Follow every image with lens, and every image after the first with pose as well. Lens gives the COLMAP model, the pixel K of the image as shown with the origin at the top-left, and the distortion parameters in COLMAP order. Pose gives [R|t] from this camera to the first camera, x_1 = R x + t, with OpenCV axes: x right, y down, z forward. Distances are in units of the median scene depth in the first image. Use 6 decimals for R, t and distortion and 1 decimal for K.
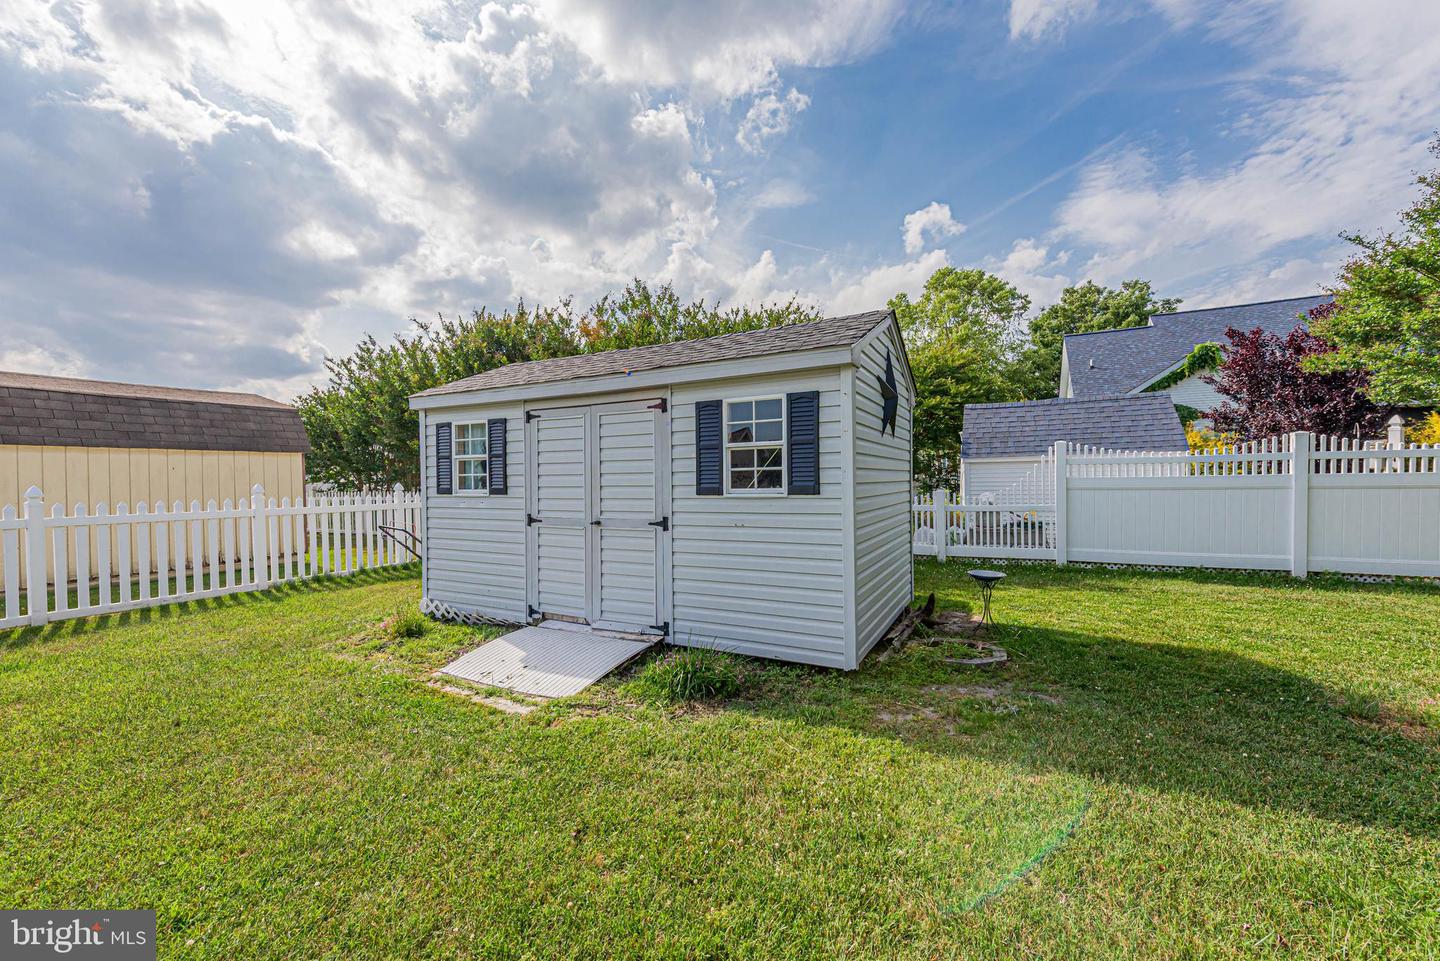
lens RADIAL K [[568.7, 0, 717.8], [0, 568.7, 484.7], [0, 0, 1]] dist [0.000959, -0.000682]
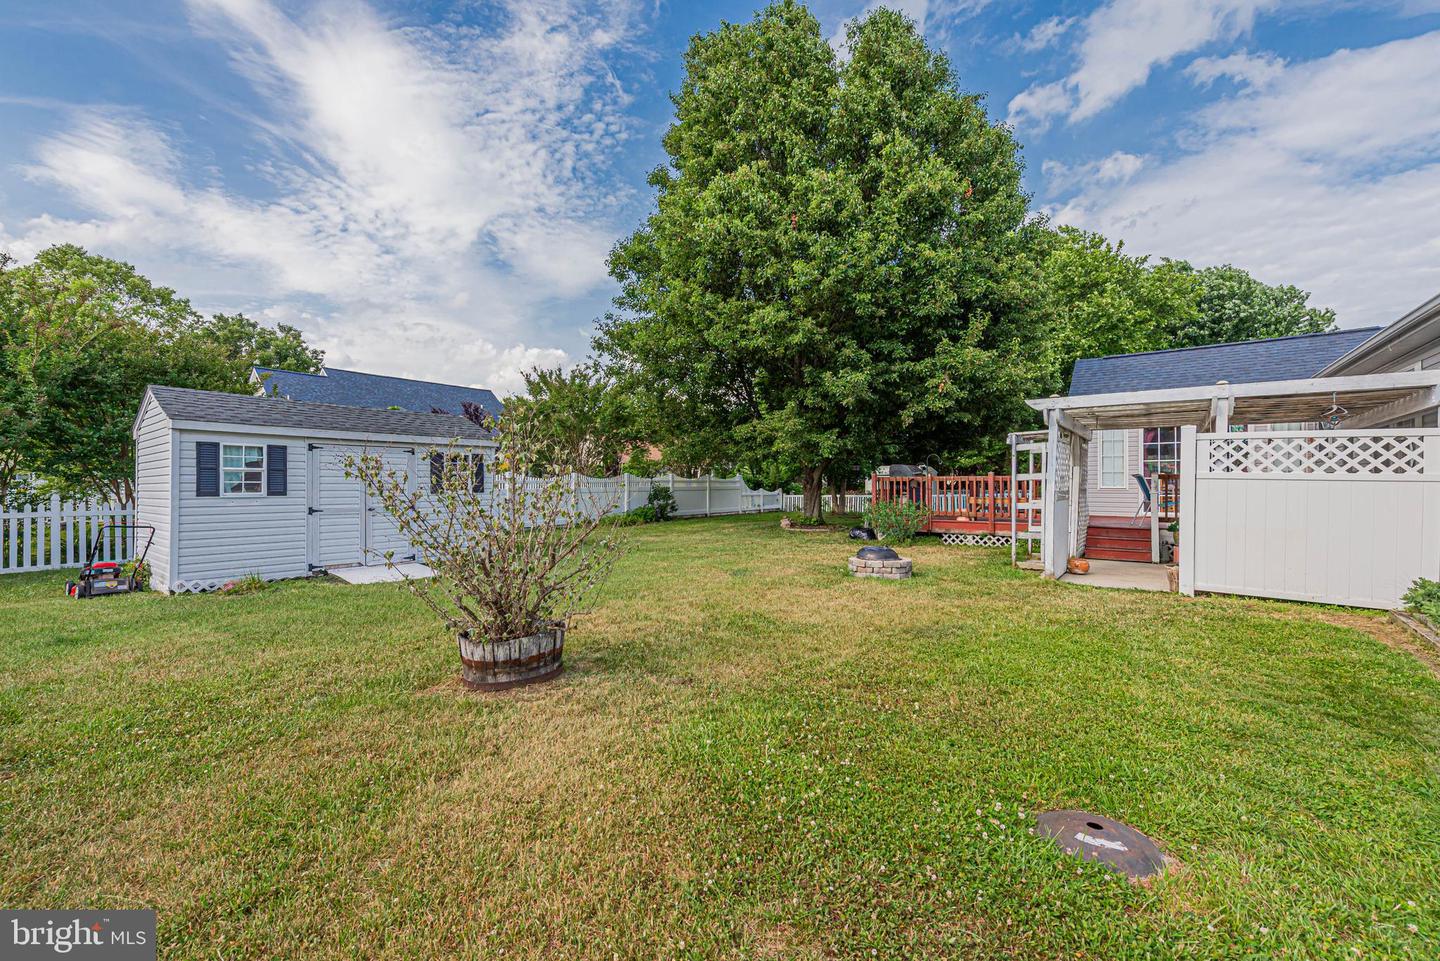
lens RADIAL K [[568.7, 0, 717.8], [0, 568.7, 484.7], [0, 0, 1]] dist [0.000959, -0.000682]
pose [[0.151833, 0.014139, 0.988305, -1.743565], [0.017735, 0.999698, -0.017027, 0.035158], [-0.988247, 0.020112, 0.151537, -0.387468]]
